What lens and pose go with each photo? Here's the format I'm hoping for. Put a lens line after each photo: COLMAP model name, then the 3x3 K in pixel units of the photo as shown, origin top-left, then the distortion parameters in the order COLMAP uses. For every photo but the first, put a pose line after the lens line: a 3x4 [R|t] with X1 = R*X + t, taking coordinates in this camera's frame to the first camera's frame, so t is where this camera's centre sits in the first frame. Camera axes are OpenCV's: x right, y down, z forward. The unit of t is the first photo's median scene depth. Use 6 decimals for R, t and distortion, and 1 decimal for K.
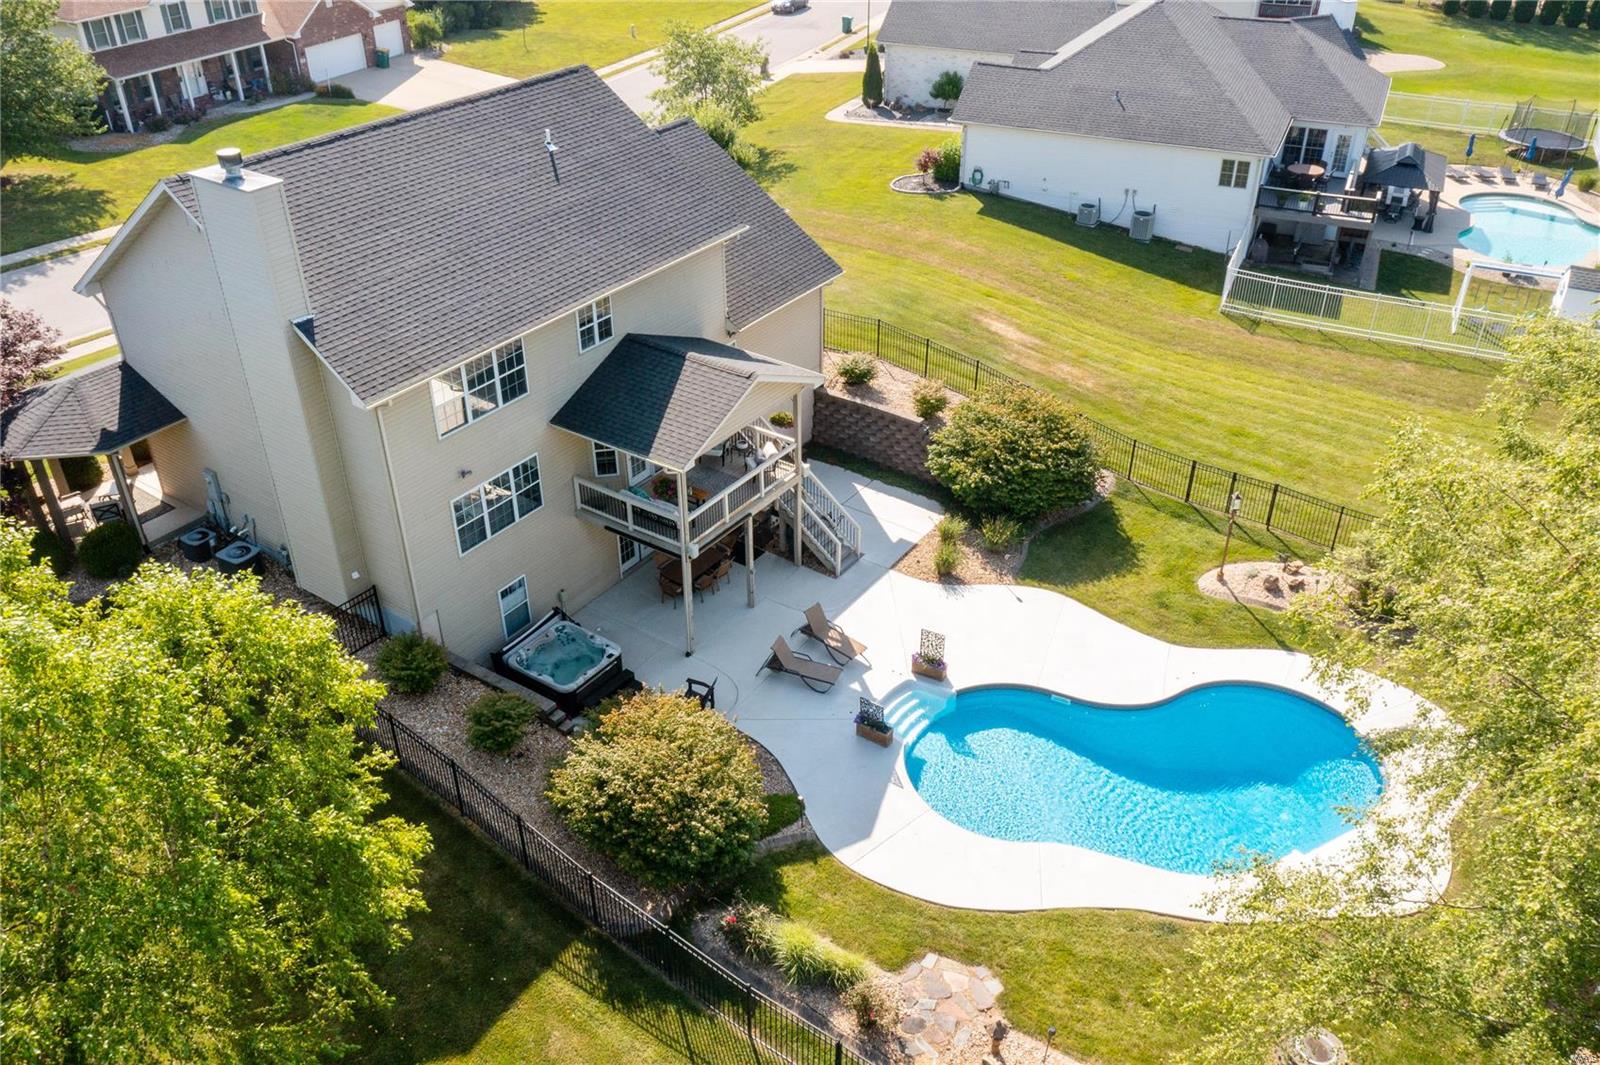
lens RADIAL K [[1247.1, 0, 795.0], [0, 1247.1, 523.9], [0, 0, 1]] dist [-0.009699, -0.005735]
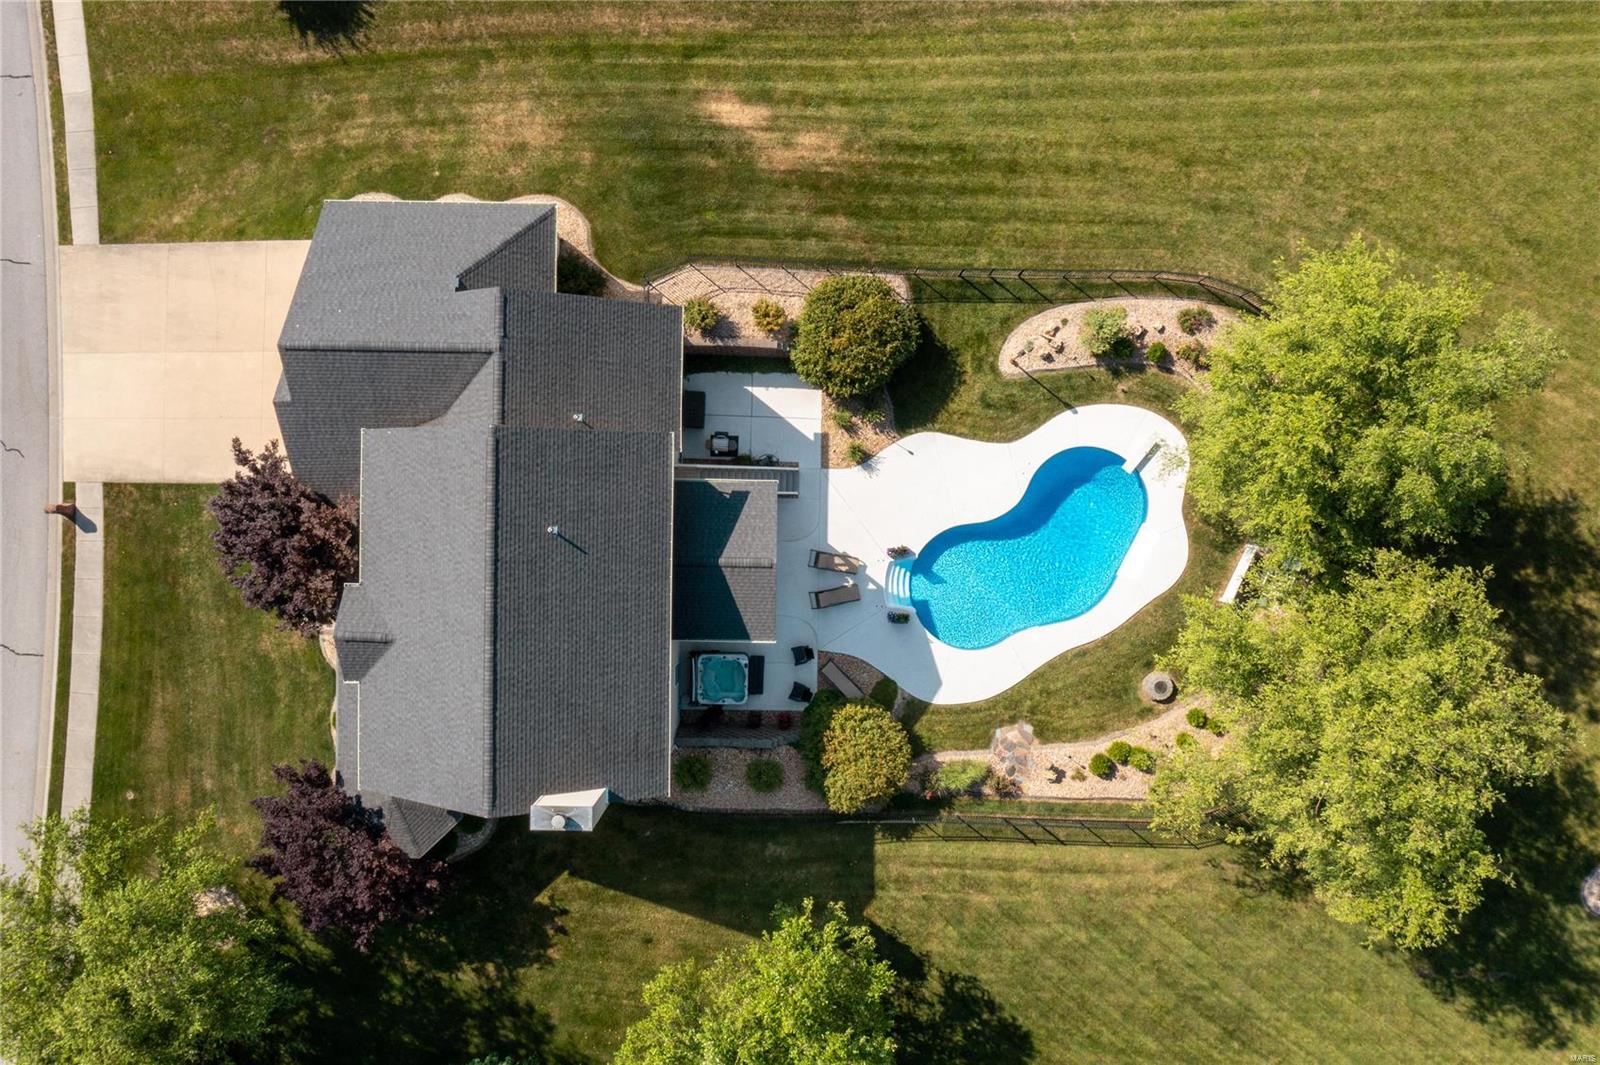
lens RADIAL K [[1247.1, 0, 801.3], [0, 1247.1, 509.6], [0, 0, 1]] dist [-0.009699, -0.005735]
pose [[0.829542, -0.558321, -0.011740, 0.047593], [0.304444, 0.434512, 0.847651, -1.285233], [-0.468160, -0.706737, 0.530424, 0.200214]]
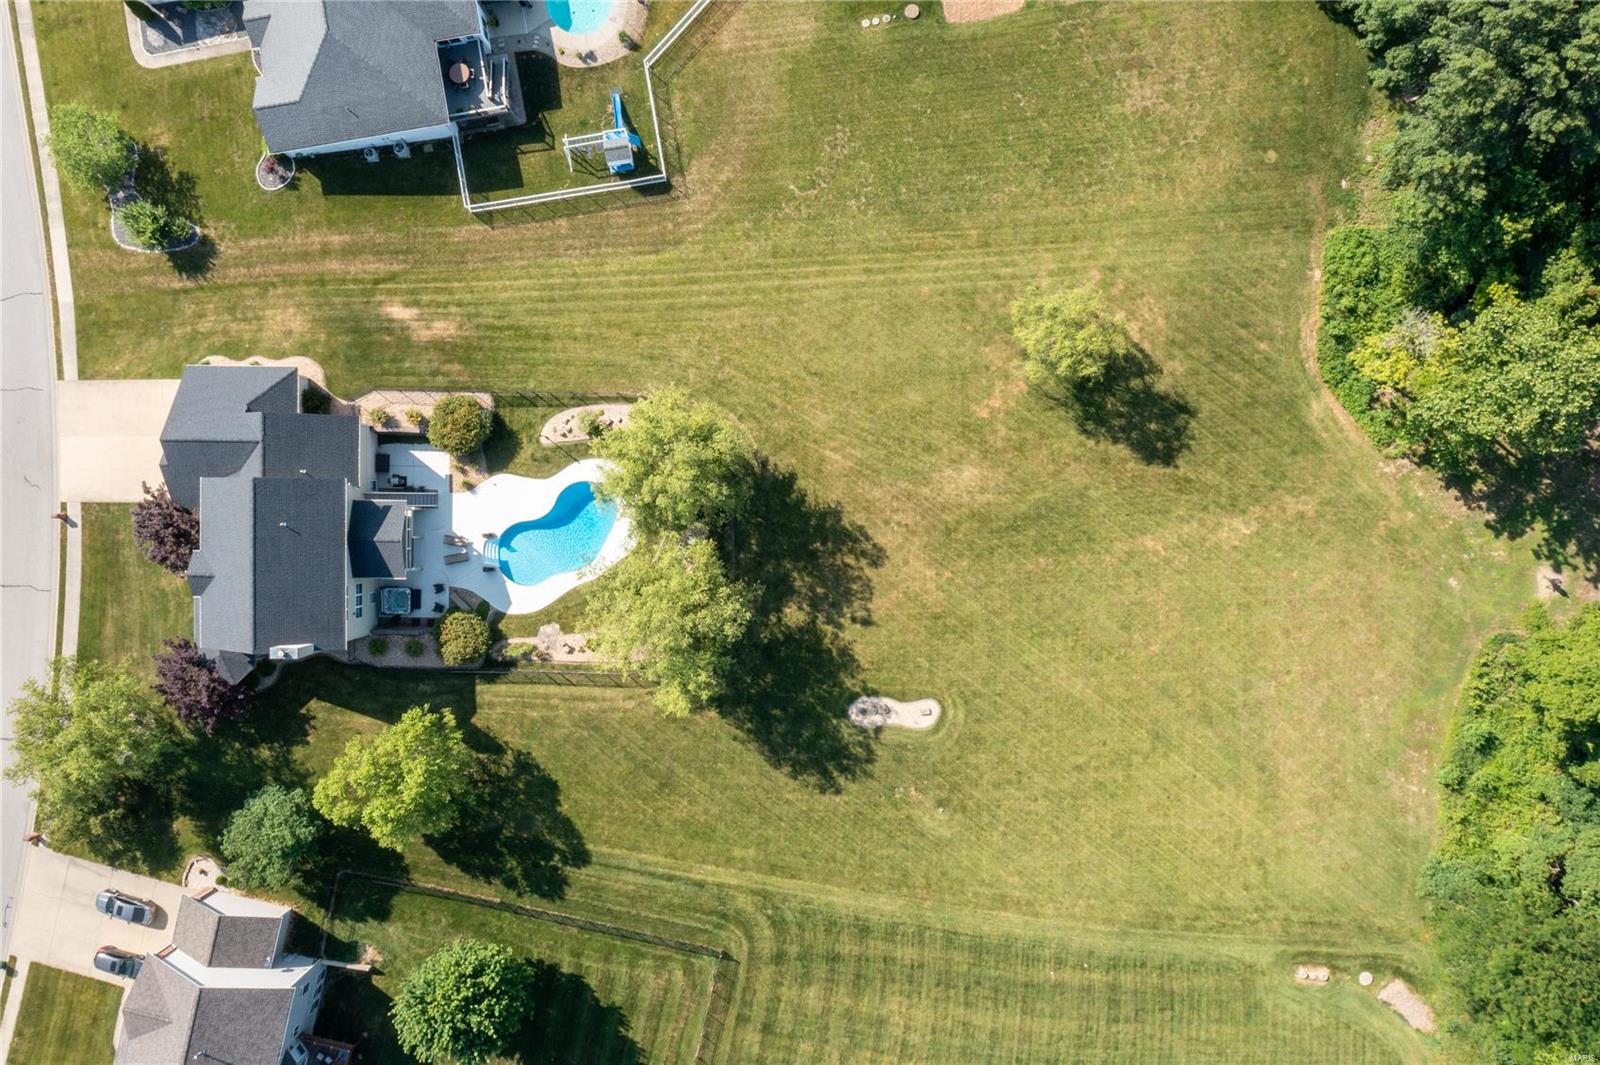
lens RADIAL K [[1247.1, 0, 791.5], [0, 1247.1, 515.2], [0, 0, 1]] dist [-0.009699, -0.005735]
pose [[0.827311, -0.561497, -0.016647, 0.794263], [0.307795, 0.428318, 0.849592, -2.282155], [-0.469913, -0.708001, 0.527178, -0.985799]]
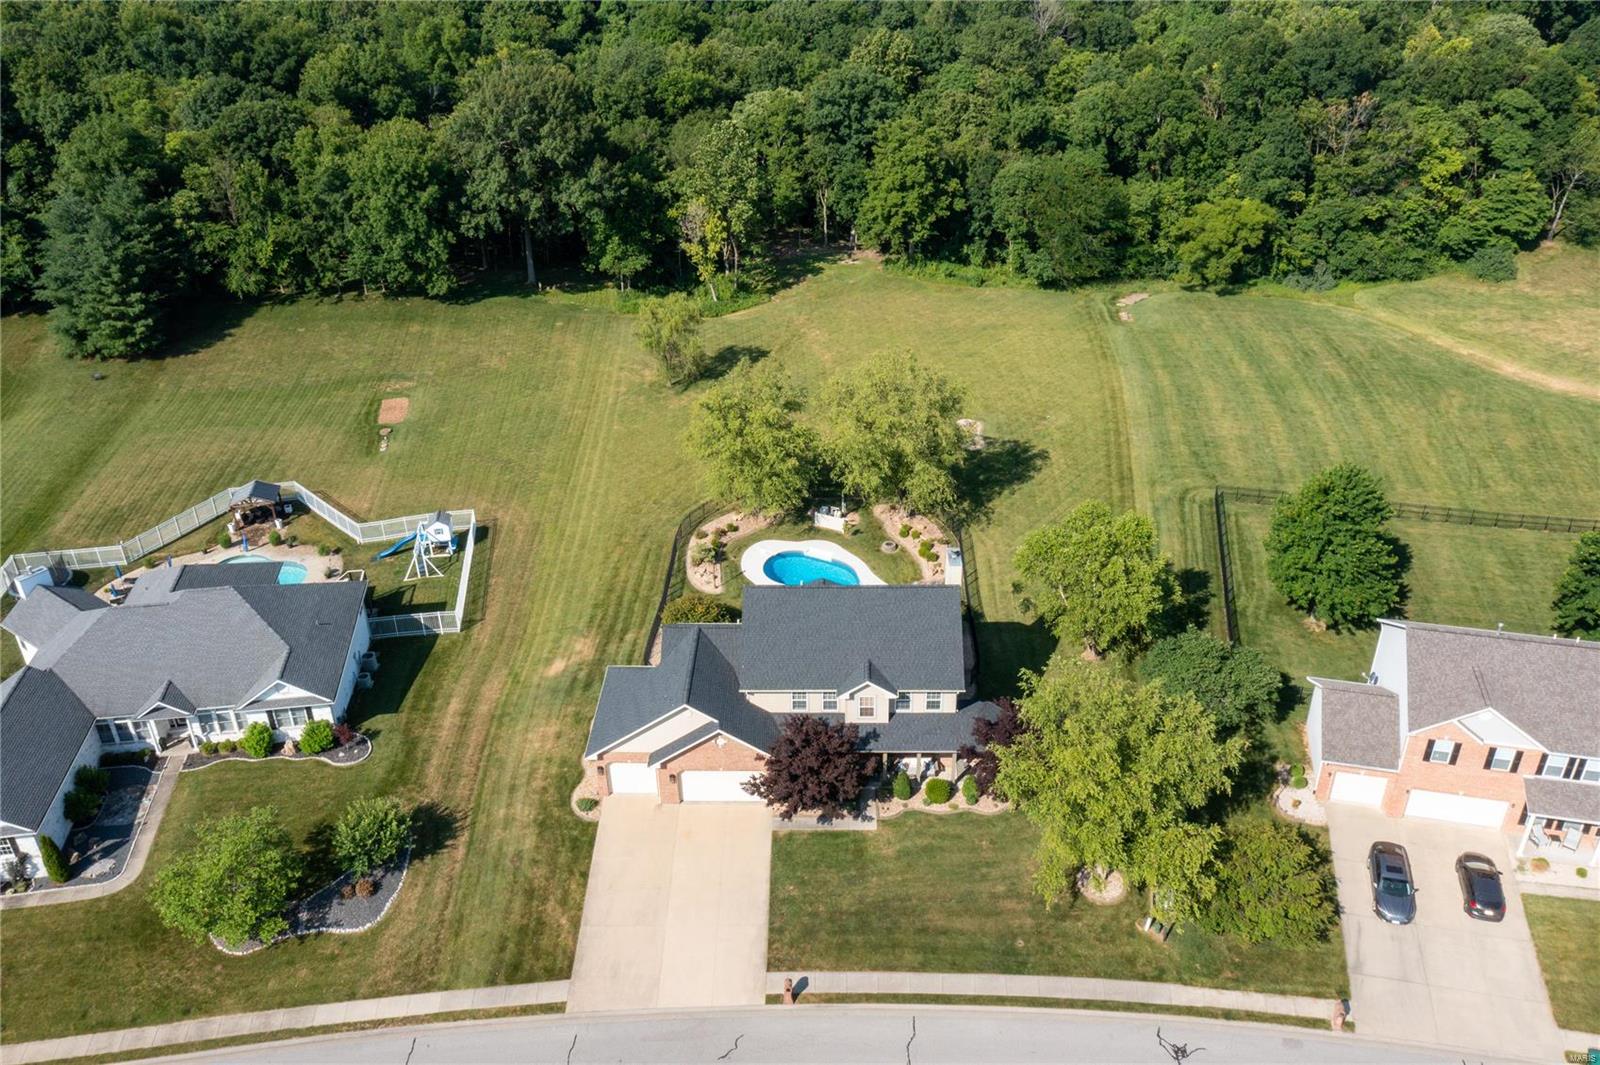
lens RADIAL K [[1247.1, 0, 799.0], [0, 1247.1, 544.1], [0, 0, 1]] dist [-0.009699, -0.005735]
pose [[-0.551783, -0.414776, 0.723531, -1.795227], [0.460137, 0.572152, 0.678908, -1.881466], [-0.695564, 0.707533, -0.124850, 1.194271]]
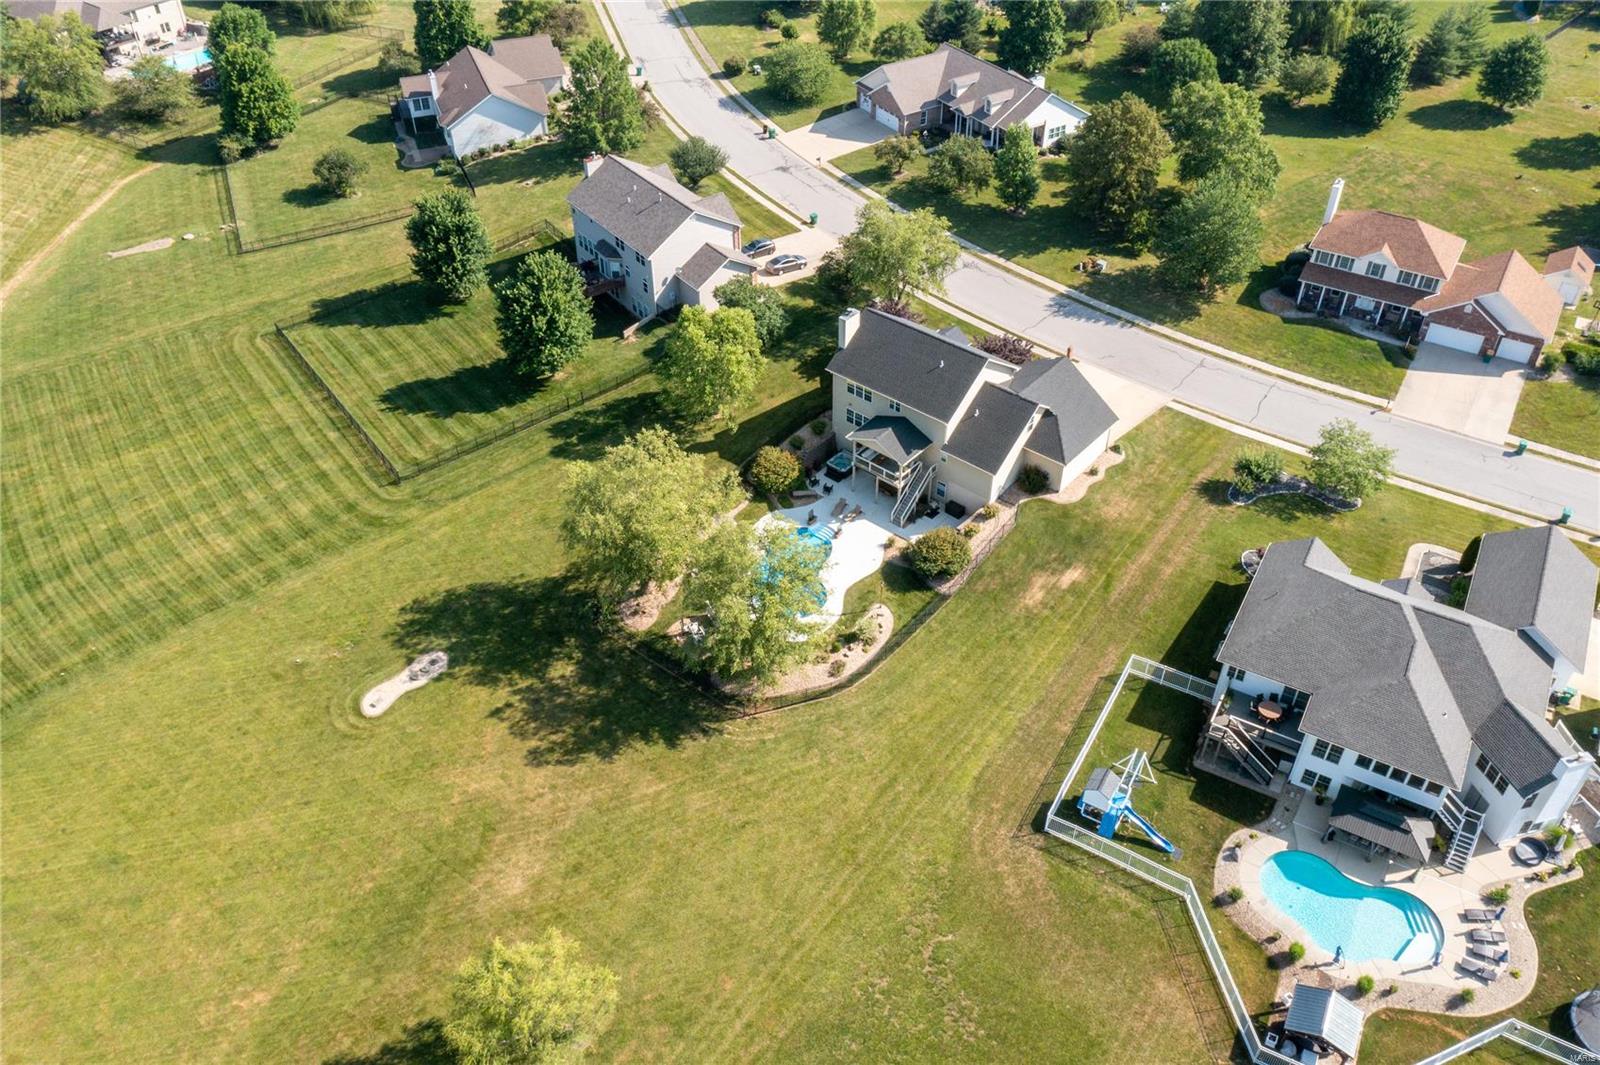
lens RADIAL K [[1247.1, 0, 795.2], [0, 1247.1, 519.0], [0, 0, 1]] dist [-0.009699, -0.005735]
pose [[-0.101732, 0.639218, -0.762267, 2.474645], [-0.529176, 0.614071, 0.585568, -1.690707], [0.842392, 0.462944, 0.275788, -0.031914]]
